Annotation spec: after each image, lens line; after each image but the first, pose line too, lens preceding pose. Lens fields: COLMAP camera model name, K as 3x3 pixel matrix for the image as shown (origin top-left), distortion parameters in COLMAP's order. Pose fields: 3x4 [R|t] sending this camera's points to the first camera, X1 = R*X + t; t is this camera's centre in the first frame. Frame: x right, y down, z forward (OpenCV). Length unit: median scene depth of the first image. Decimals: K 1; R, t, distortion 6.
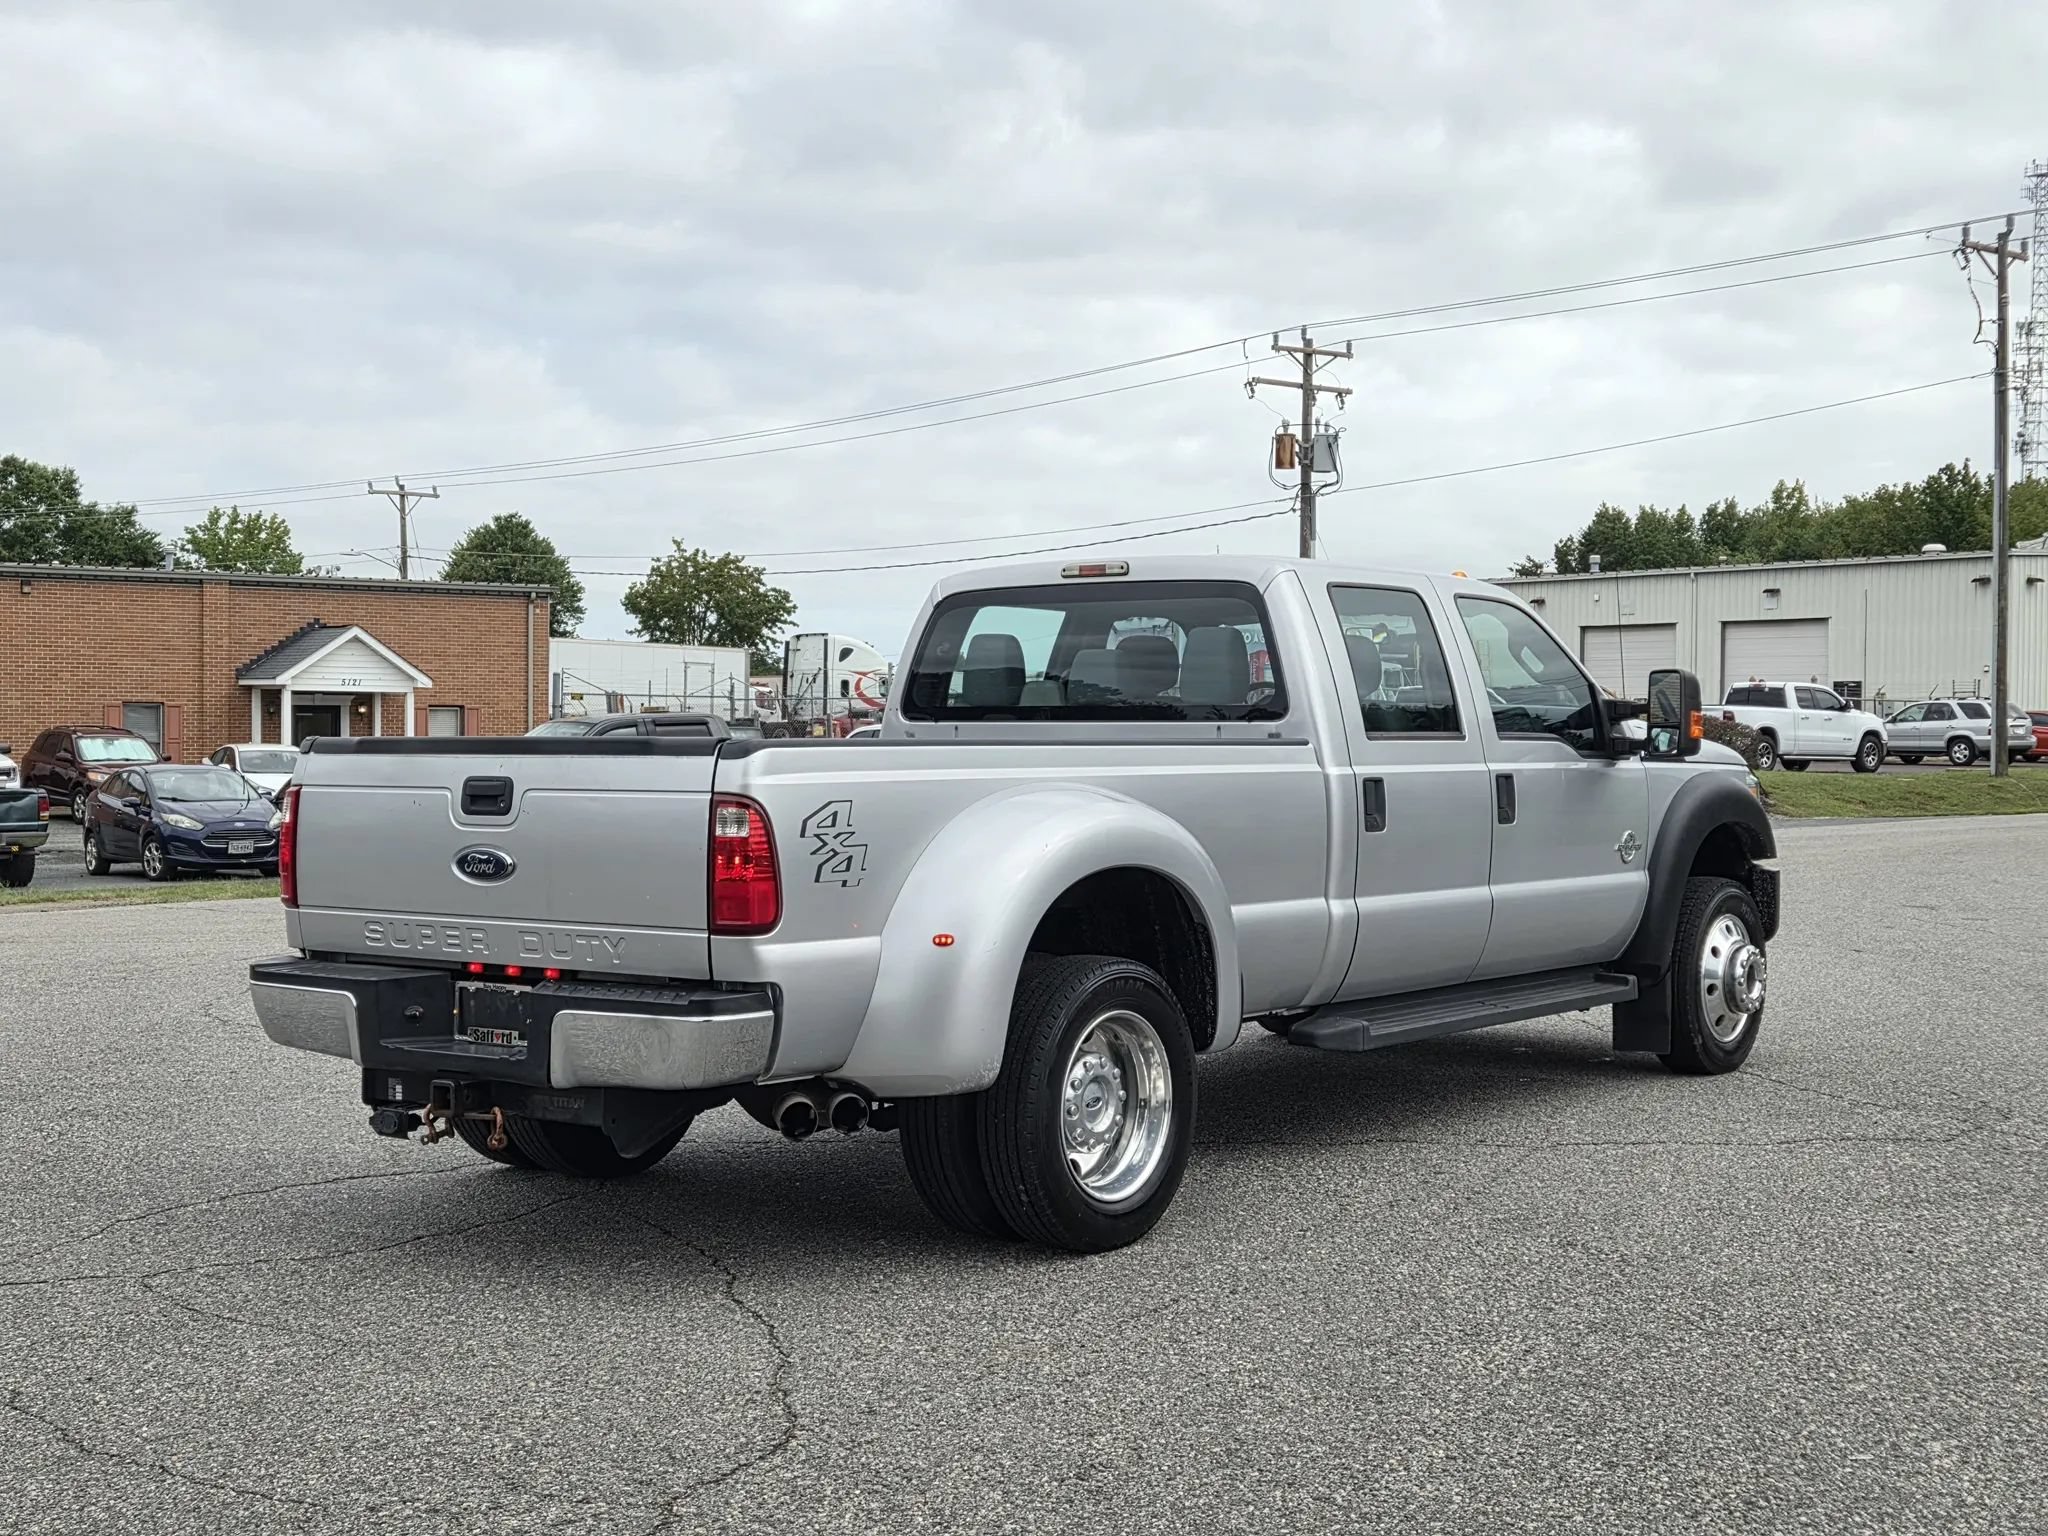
lens RADIAL K [[2630.4, 0, 1024.0], [0, 2630.4, 768.0], [0, 0, 1]] dist [0.093526, -0.065909]
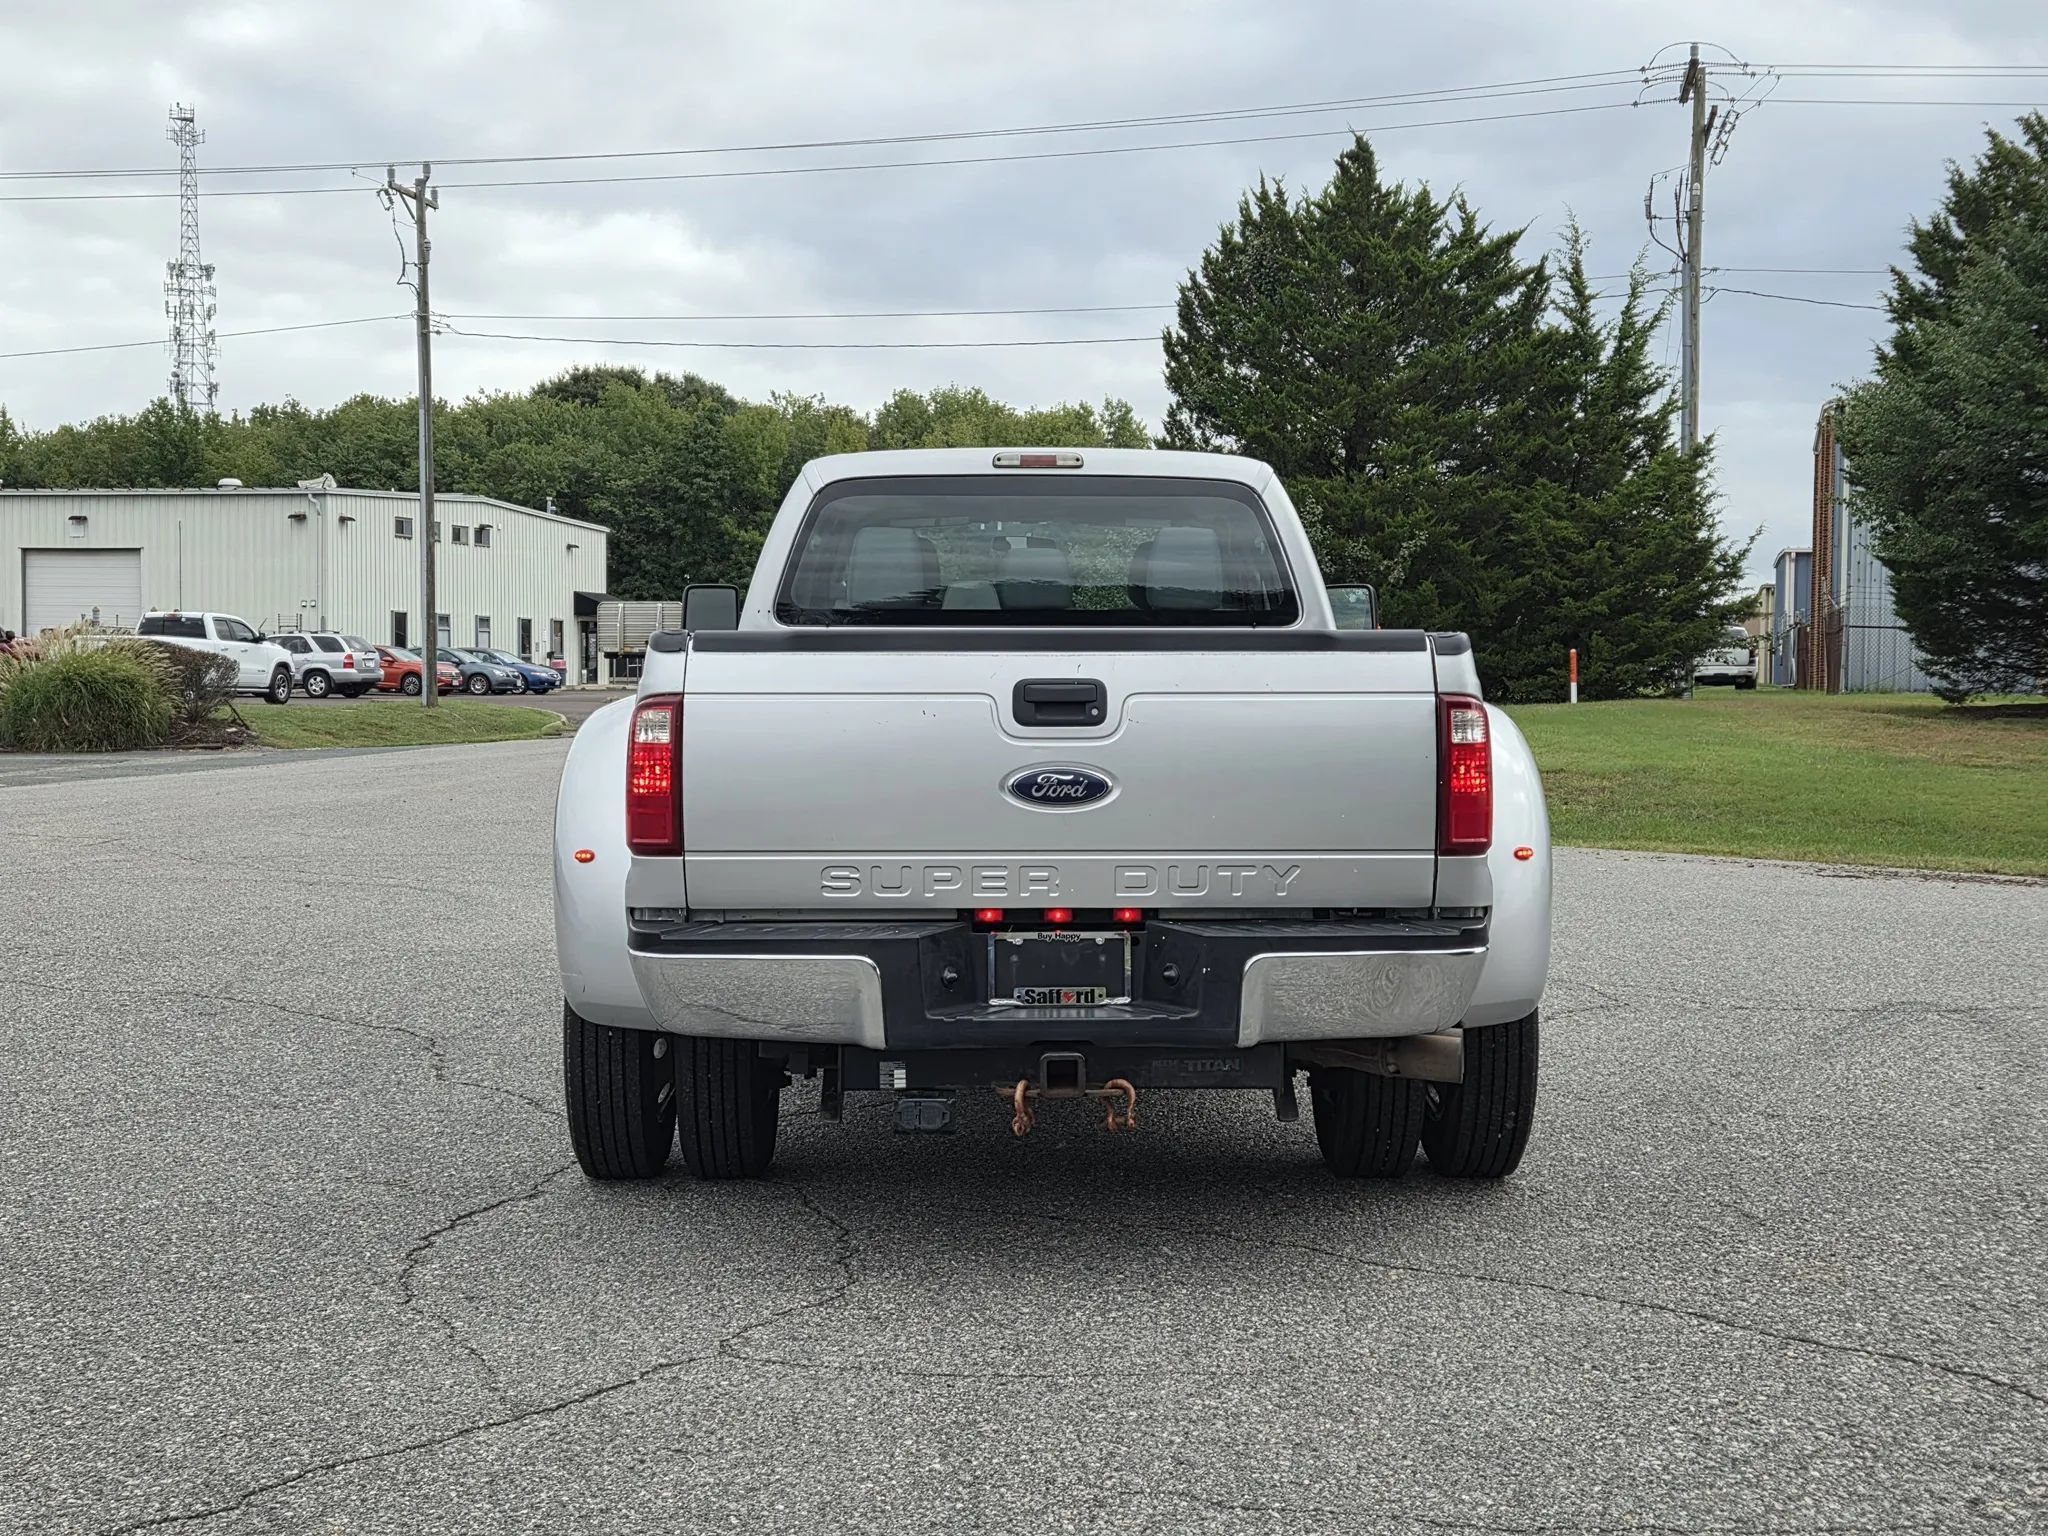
lens RADIAL K [[2630.4, 0, 1024.0], [0, 2630.4, 768.0], [0, 0, 1]] dist [0.093526, -0.065909]
pose [[0.779558, -0.023303, 0.625896, -0.090884], [0.008299, 0.999604, 0.026880, 0.001126], [-0.626275, -0.015761, 0.779443, 0.047529]]
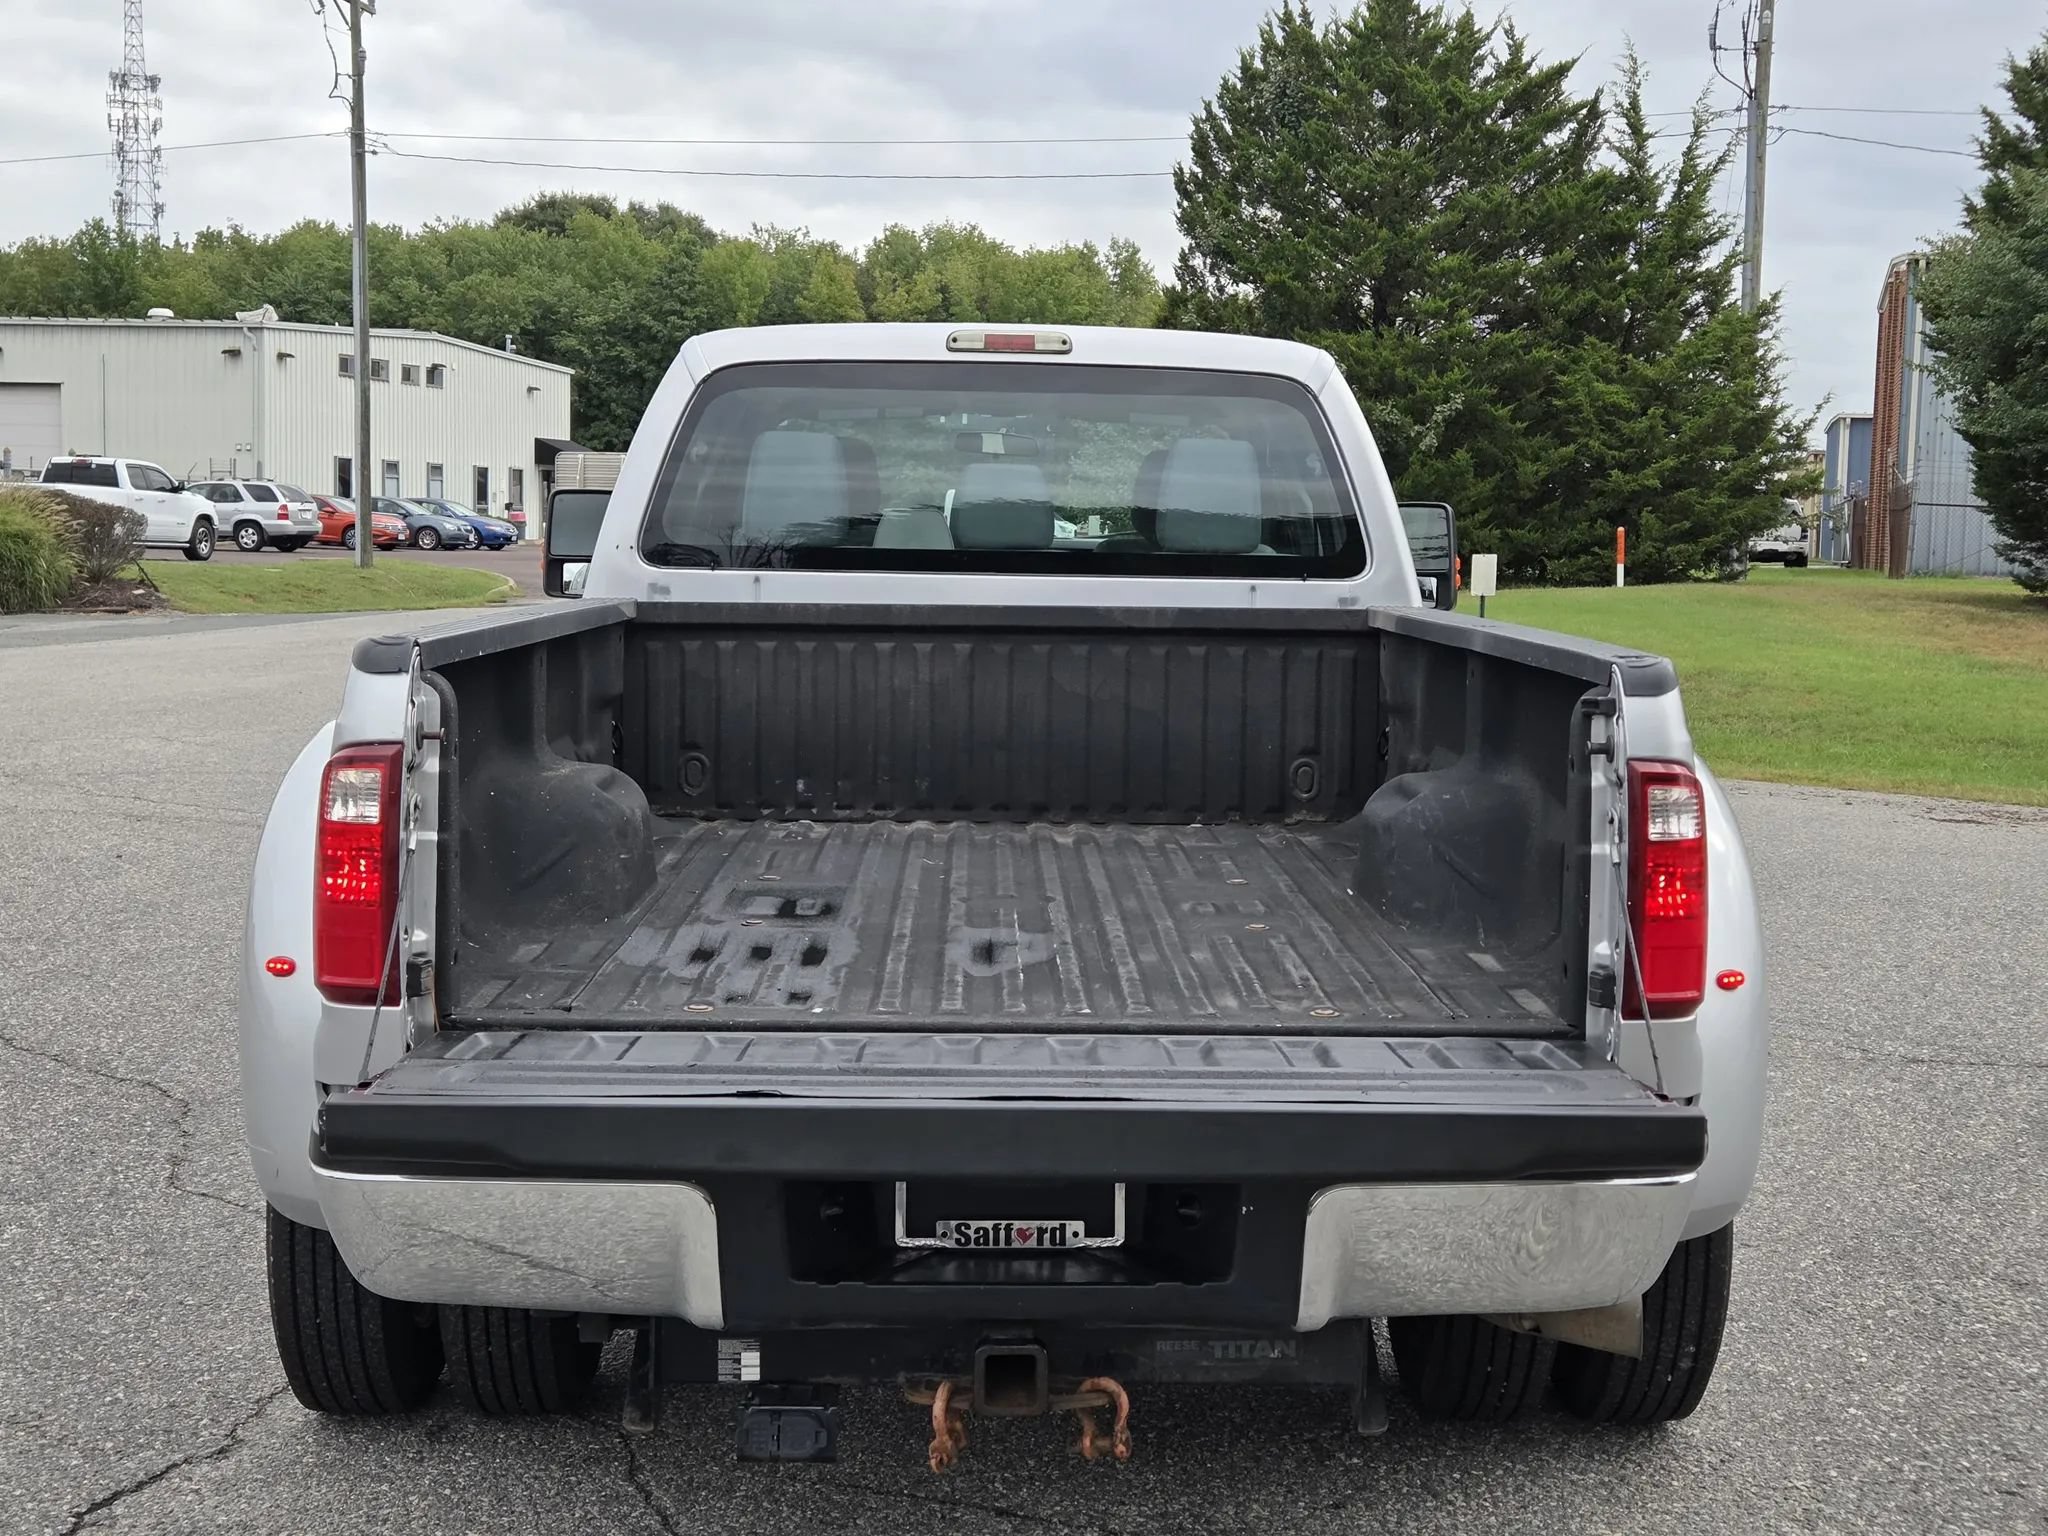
lens RADIAL K [[2763.7, 0, 1047.5], [0, 2763.7, 748.1], [0, 0, 1]] dist [0.086558, -0.042772]
pose [[0.773455, -0.038719, 0.632668, -0.067403], [-0.007599, 0.997494, 0.070337, -0.003726], [-0.633806, -0.059210, 0.771222, 0.074477]]
